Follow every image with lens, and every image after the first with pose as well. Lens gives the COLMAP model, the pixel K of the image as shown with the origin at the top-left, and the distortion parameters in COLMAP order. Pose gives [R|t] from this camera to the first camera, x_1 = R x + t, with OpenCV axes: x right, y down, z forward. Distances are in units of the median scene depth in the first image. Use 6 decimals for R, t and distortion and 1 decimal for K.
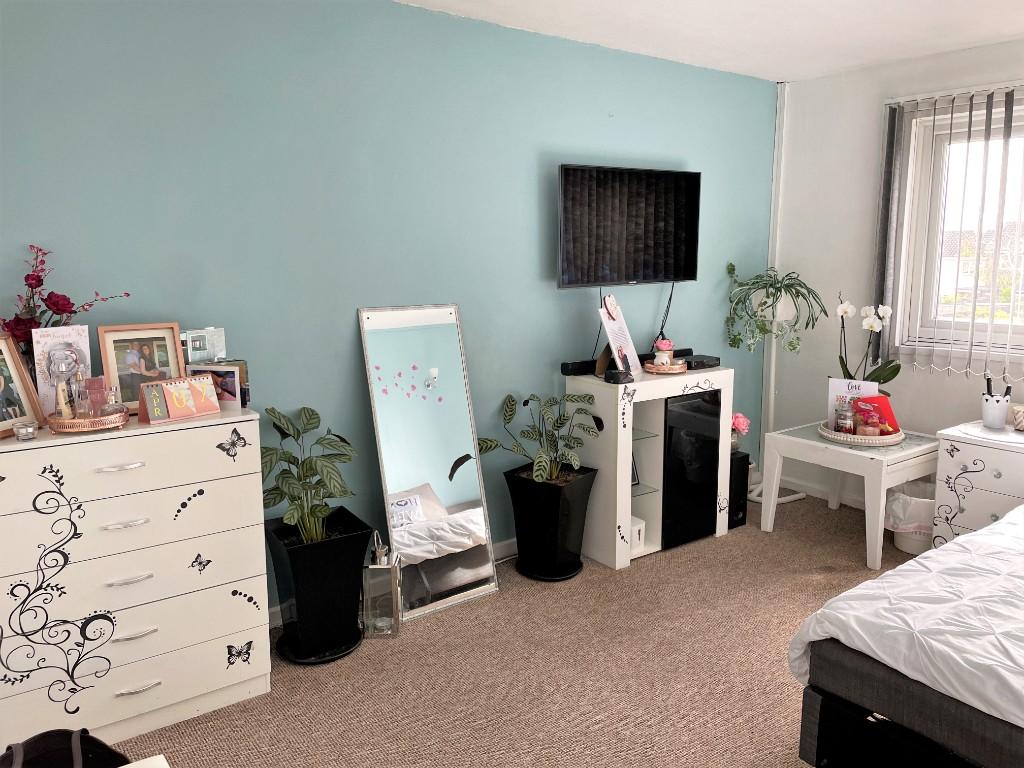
lens RADIAL K [[765.8, 0, 519.1], [0, 765.8, 385.1], [0, 0, 1]] dist [0.034920, -0.033785]
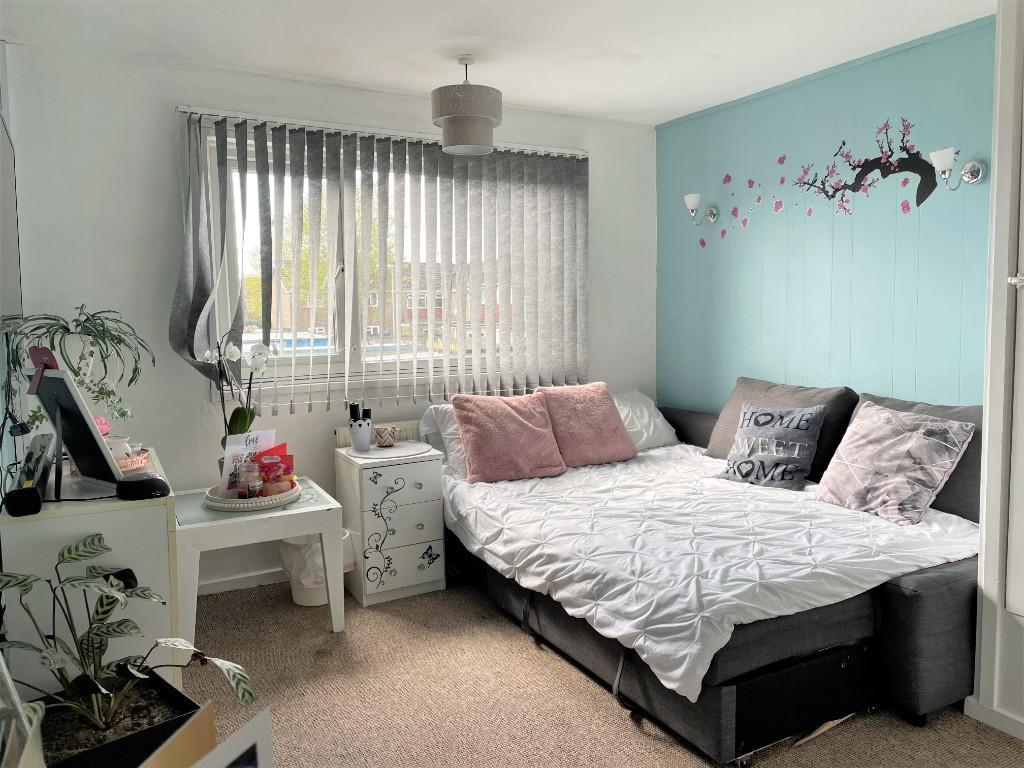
lens RADIAL K [[765.8, 0, 516.9], [0, 765.8, 376.8], [0, 0, 1]] dist [0.034920, -0.033785]
pose [[0.146435, -0.095853, 0.984565, -0.540298], [0.183727, 0.980612, 0.068143, -0.110450], [-0.972009, 0.170913, 0.161206, 0.888774]]
